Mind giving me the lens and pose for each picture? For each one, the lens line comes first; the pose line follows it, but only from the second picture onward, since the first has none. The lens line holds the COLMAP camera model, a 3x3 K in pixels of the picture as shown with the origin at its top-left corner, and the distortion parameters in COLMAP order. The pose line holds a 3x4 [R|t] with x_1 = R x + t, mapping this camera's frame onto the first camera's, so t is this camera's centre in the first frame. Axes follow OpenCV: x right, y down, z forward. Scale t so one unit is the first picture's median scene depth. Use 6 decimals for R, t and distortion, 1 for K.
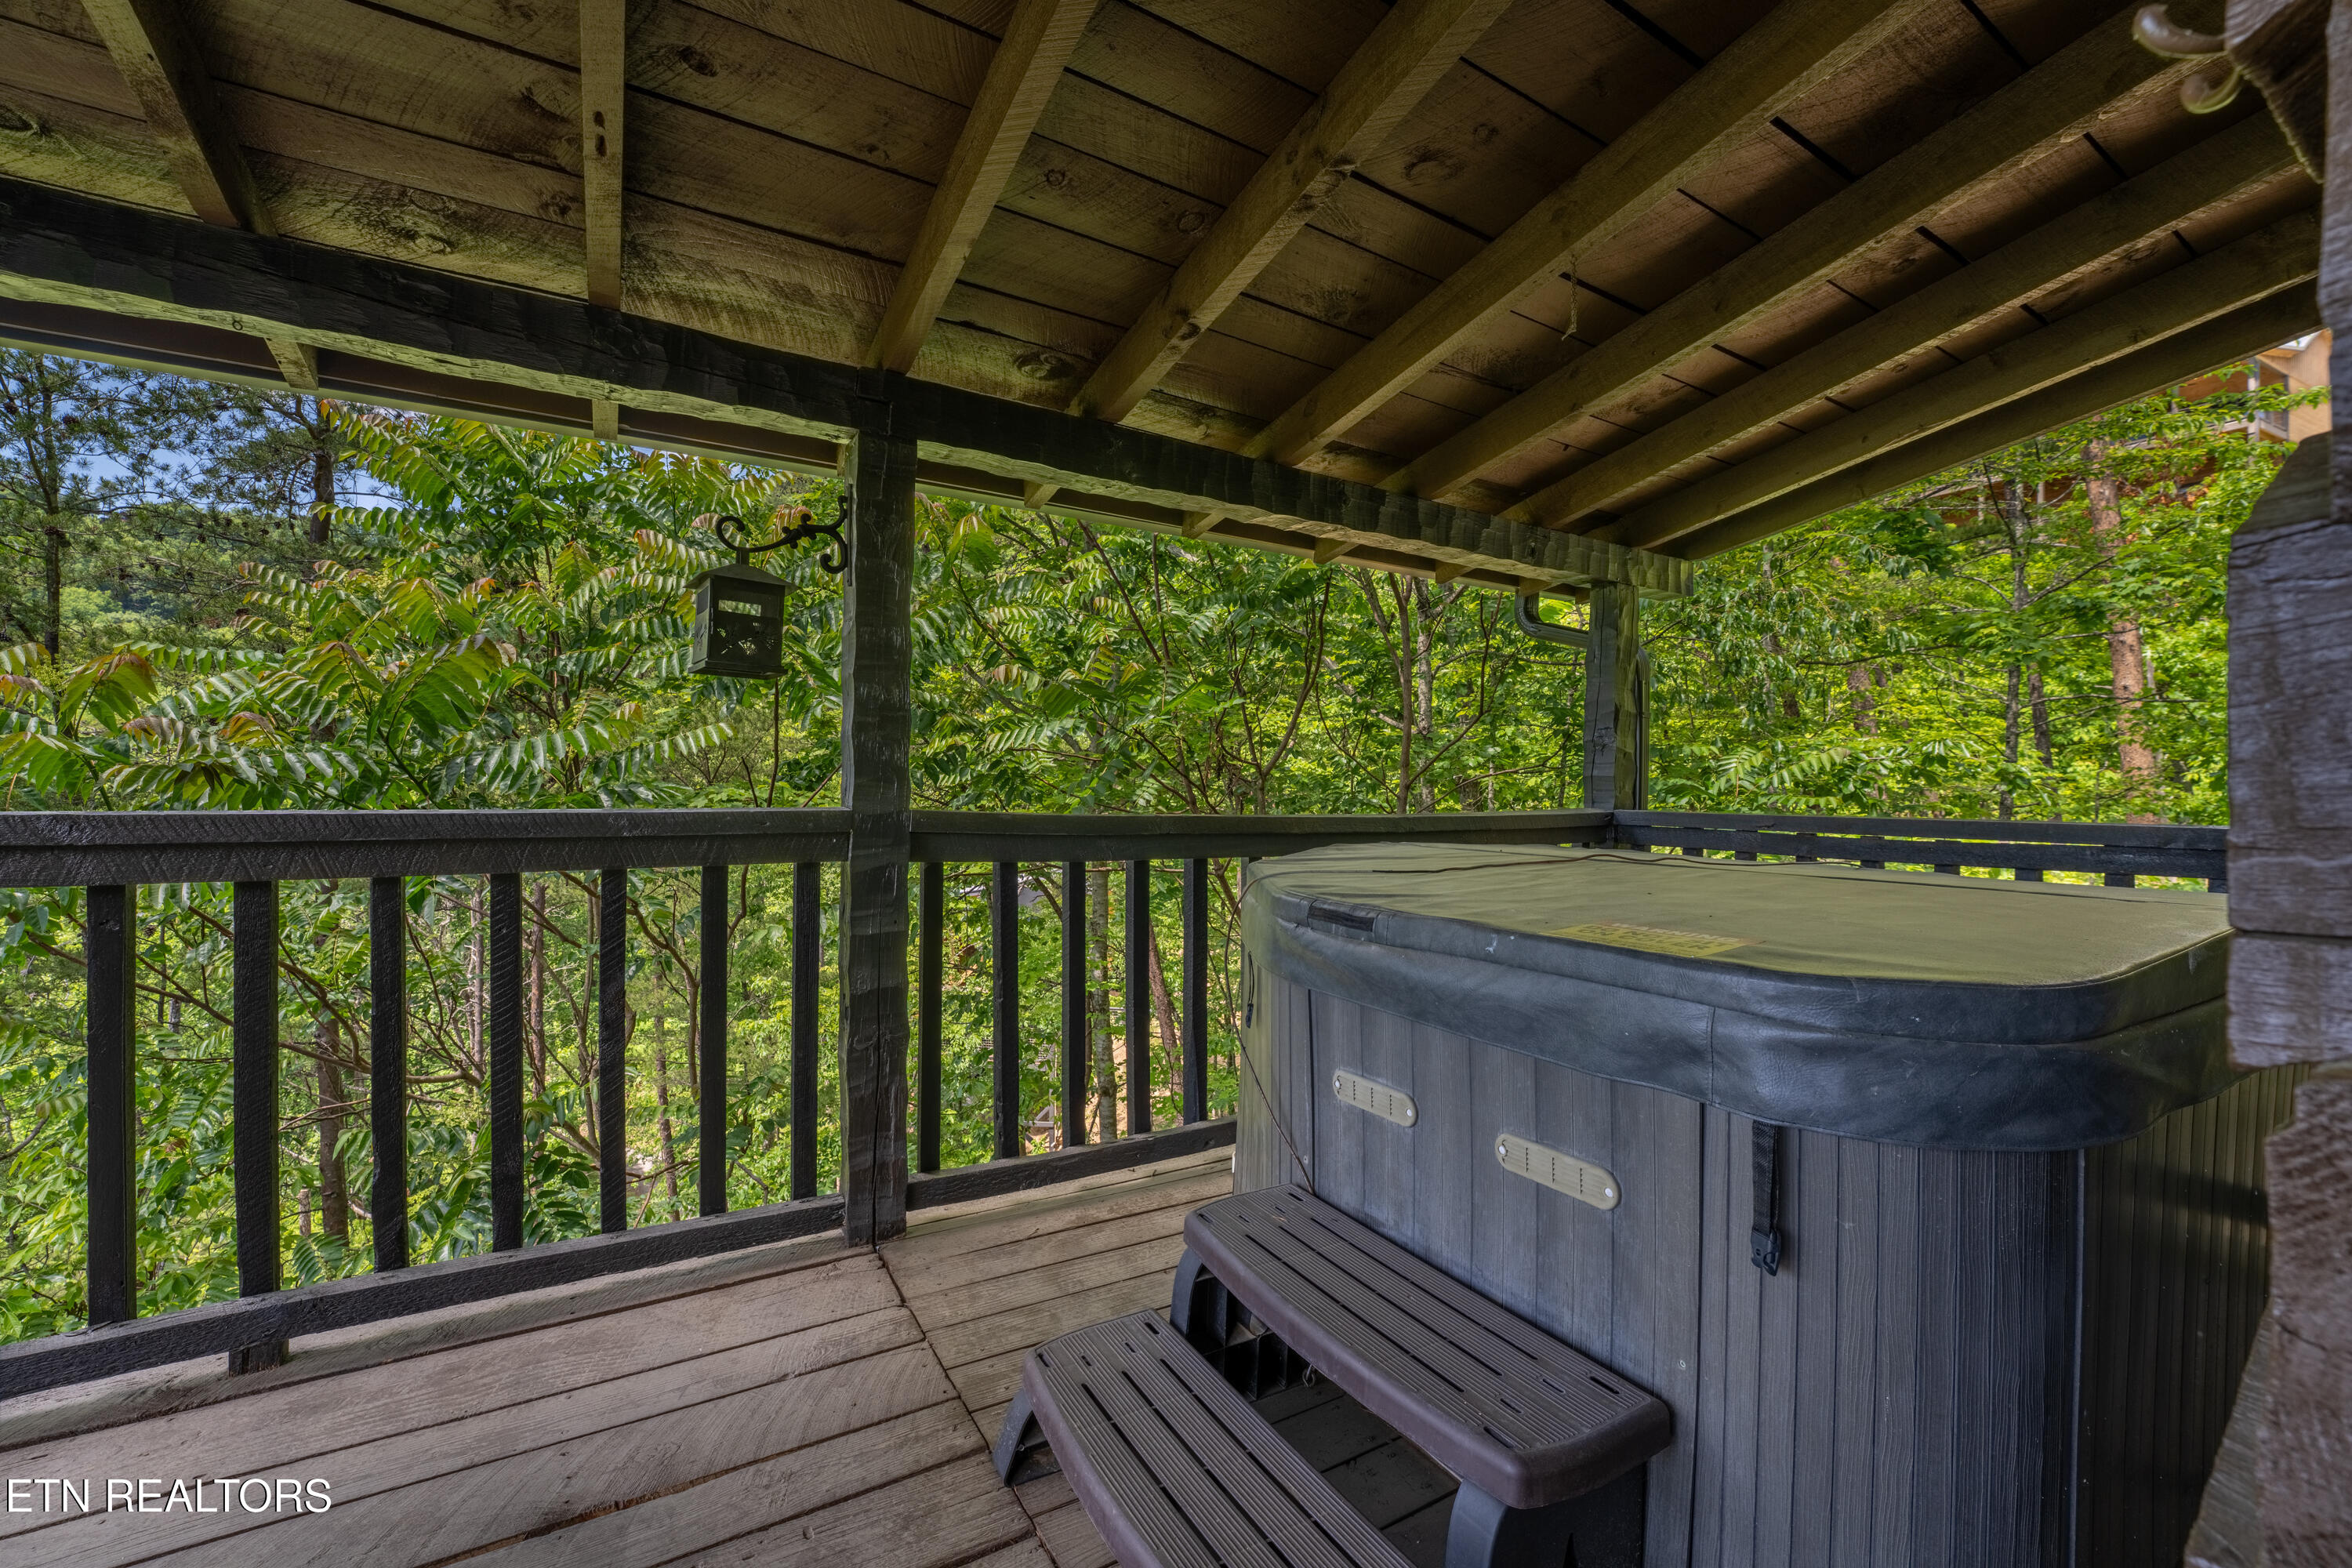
lens RADIAL K [[954.9, 0, 1163.6], [0, 954.9, 769.5], [0, 0, 1]] dist [-0.022645, 0.000481]
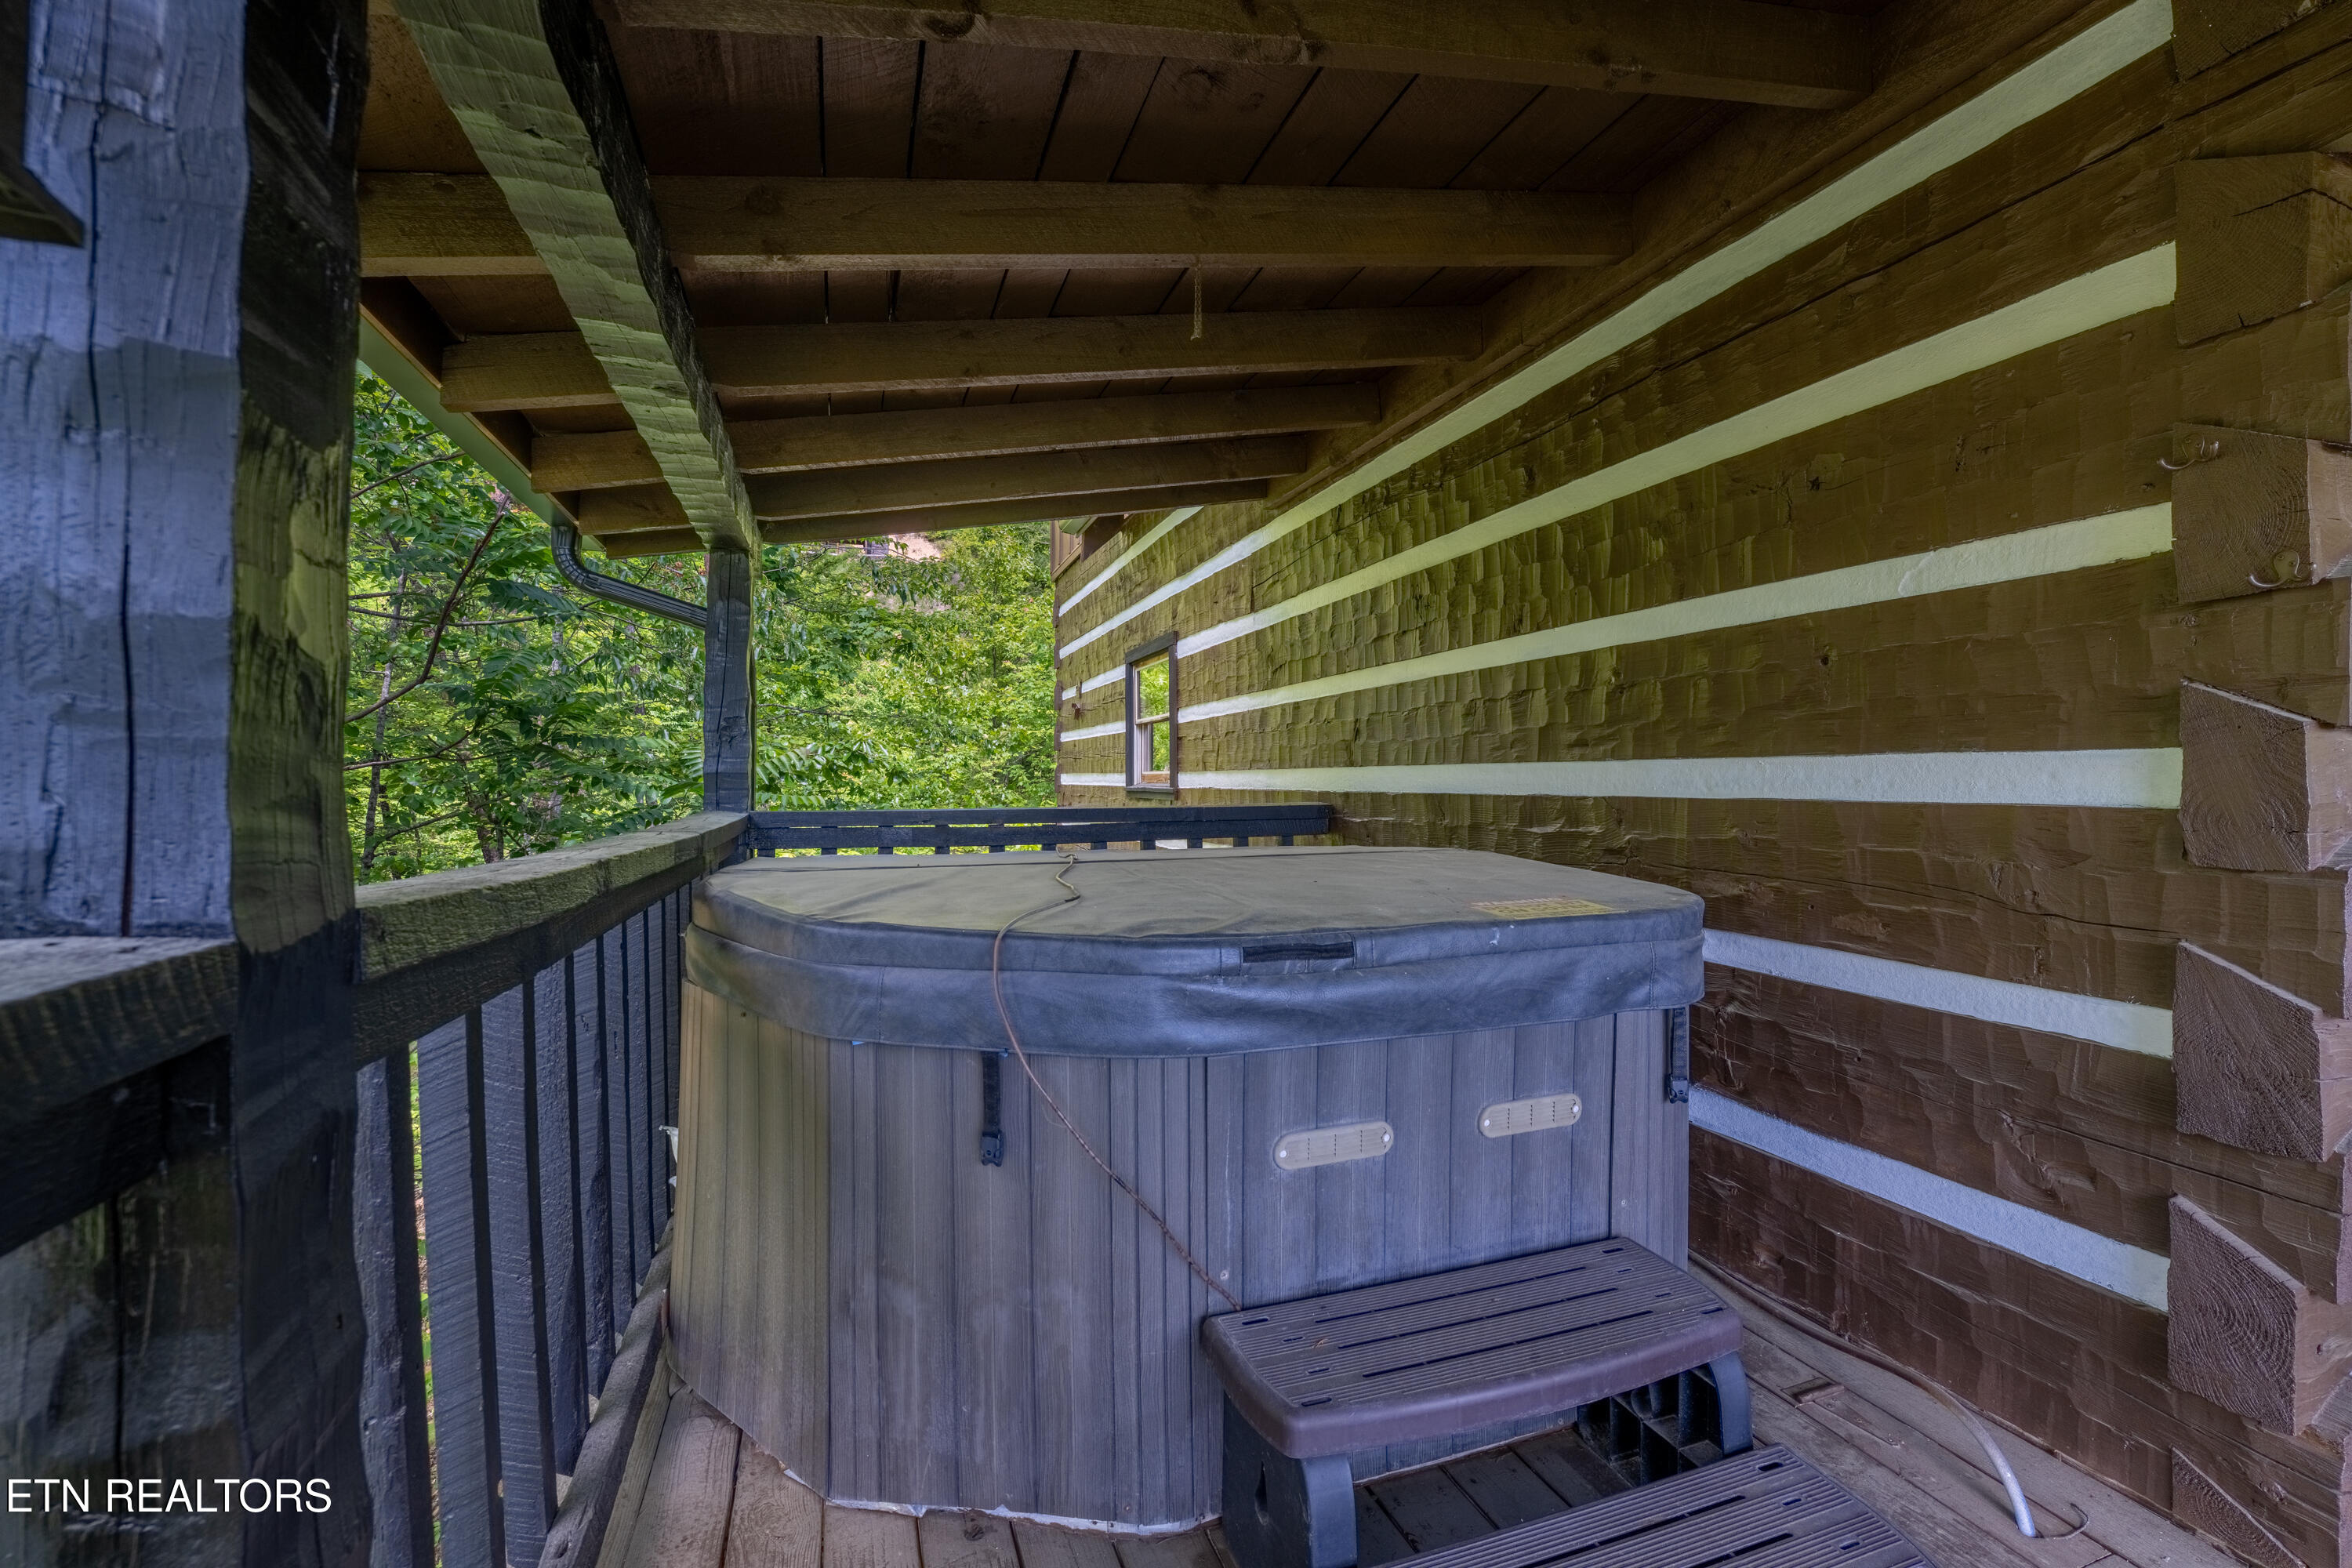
lens RADIAL K [[954.9, 0, 1171.4], [0, 954.9, 787.8], [0, 0, 1]] dist [-0.022645, 0.000481]
pose [[0.209517, -0.017845, 0.977642, -0.737468], [-0.008729, 0.999759, 0.020119, -0.003455], [-0.977766, -0.012749, 0.209310, 1.067004]]
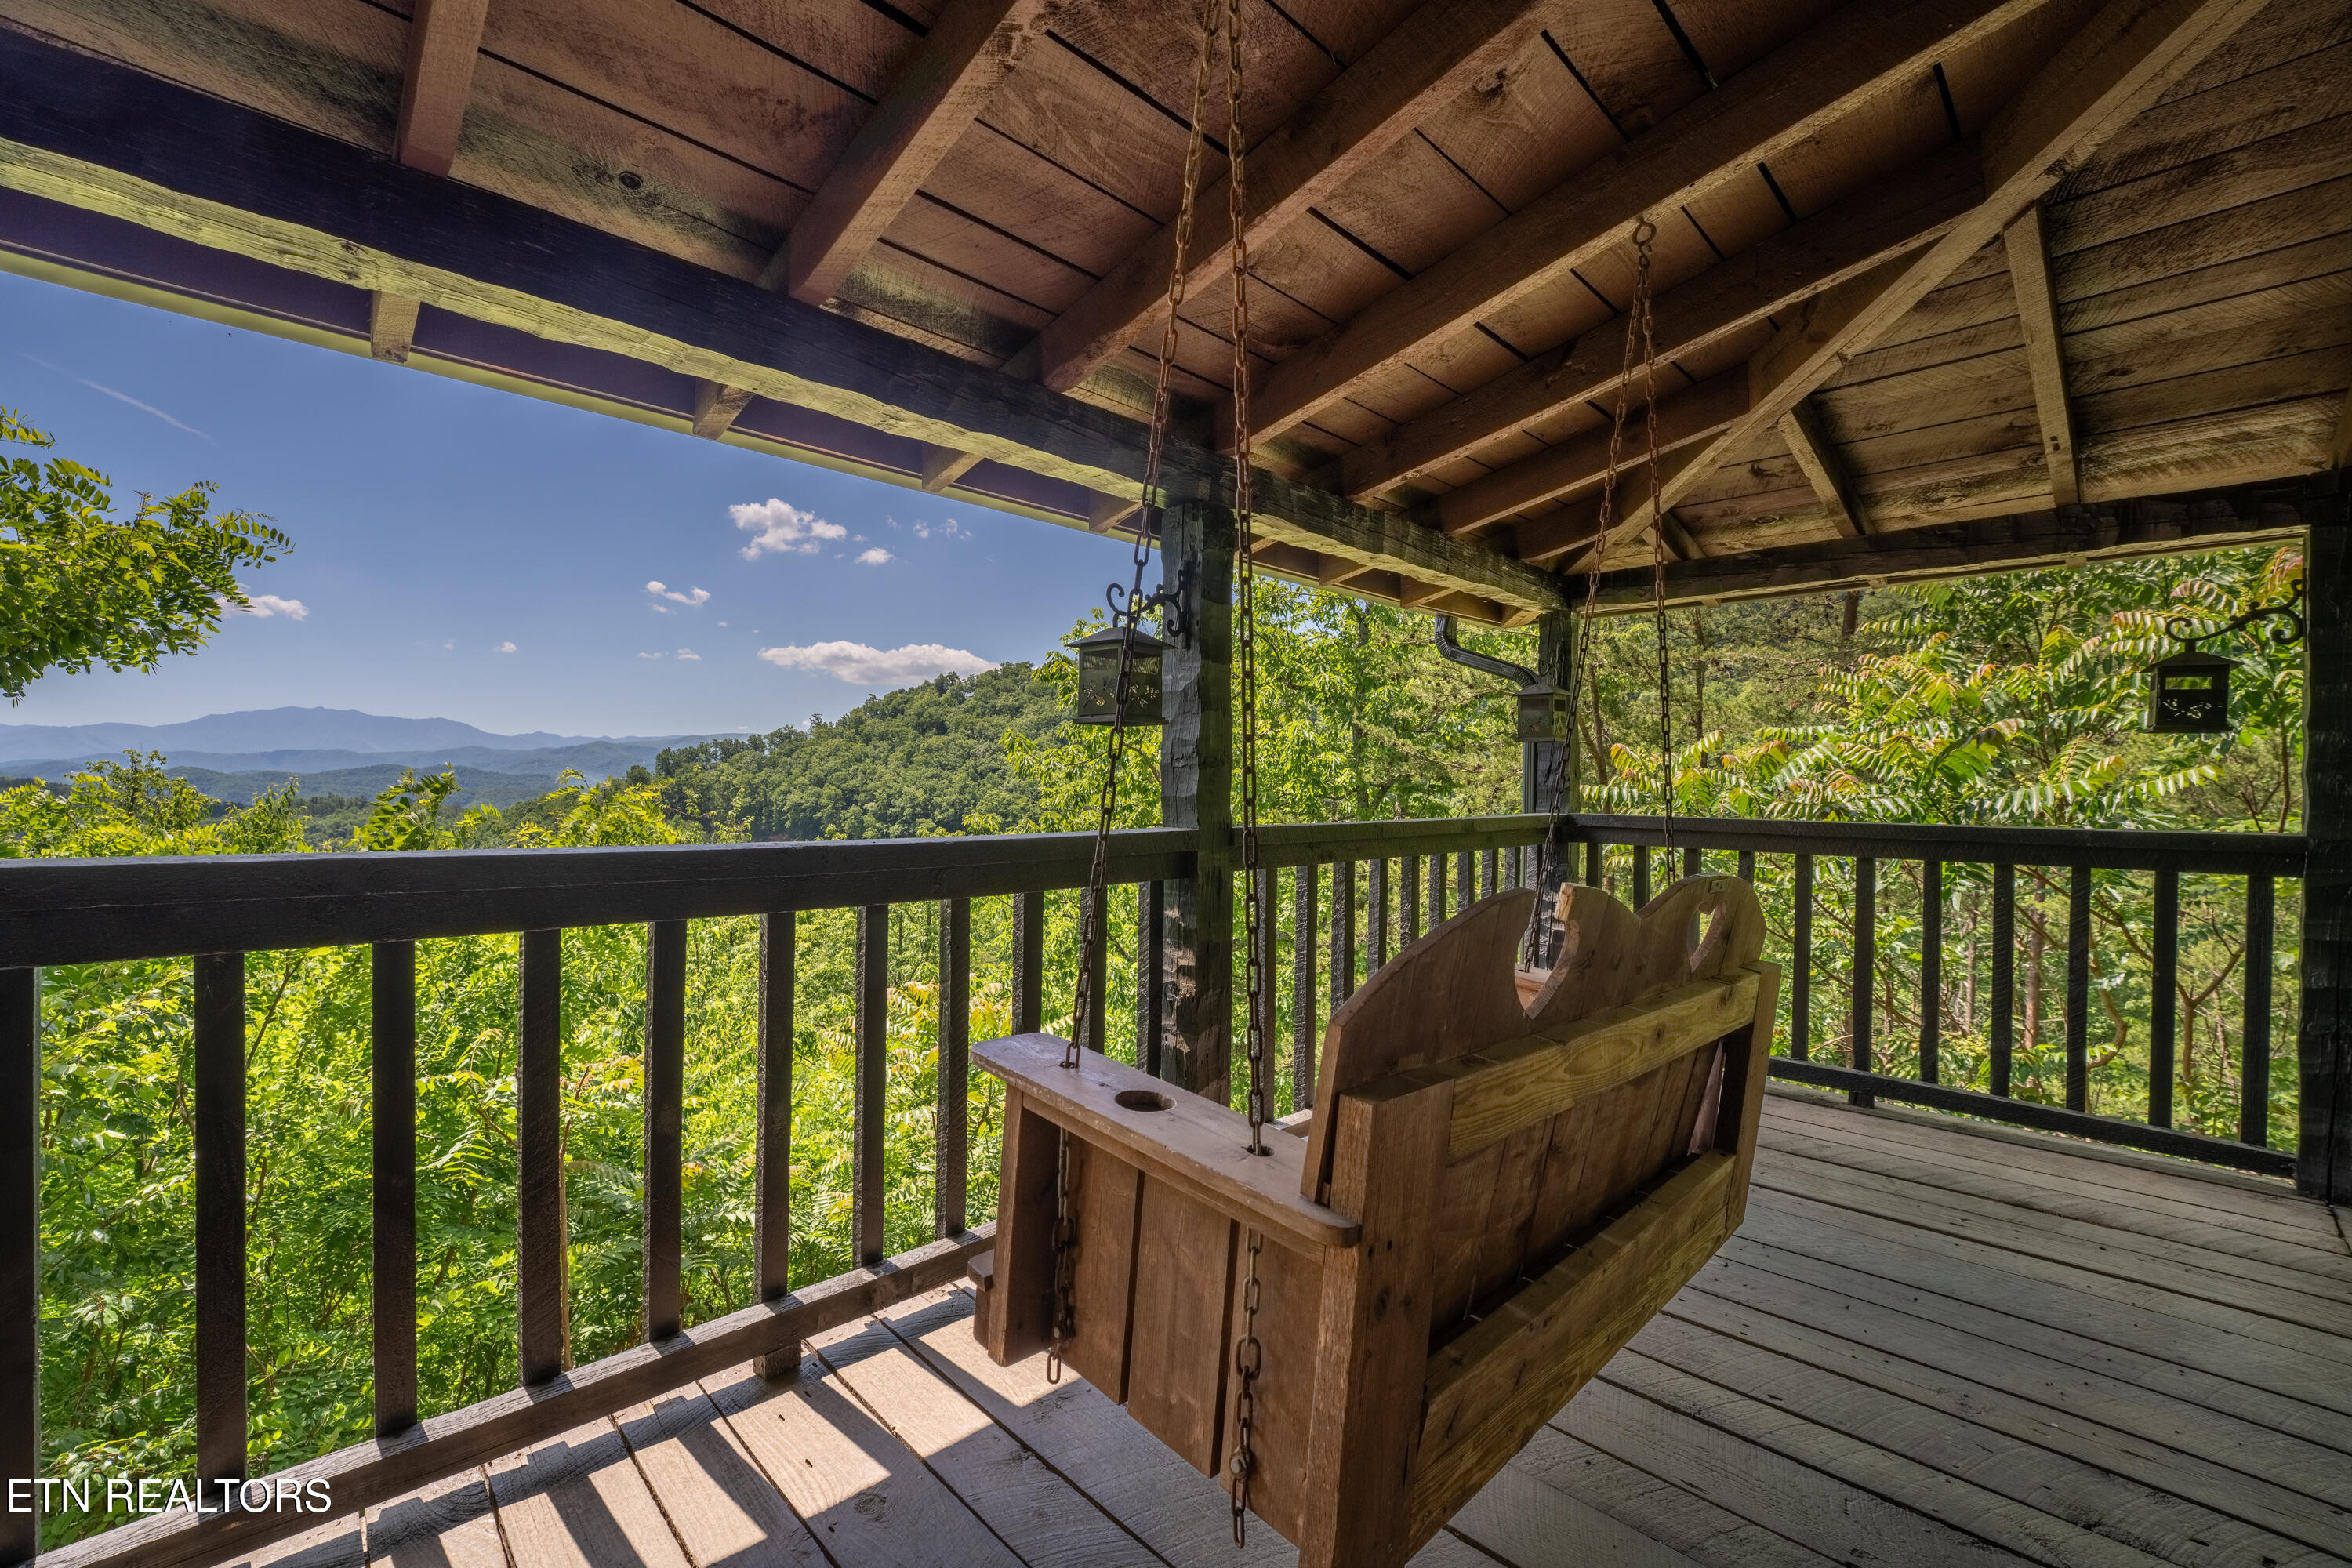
lens RADIAL K [[954.9, 0, 1170.4], [0, 954.9, 786.8], [0, 0, 1]] dist [-0.022645, 0.000481]
pose [[0.234131, -0.006156, -0.972185, 0.489447], [-0.010419, 0.999907, -0.008841, 0.006533], [0.972149, 0.012200, 0.234045, -0.703928]]
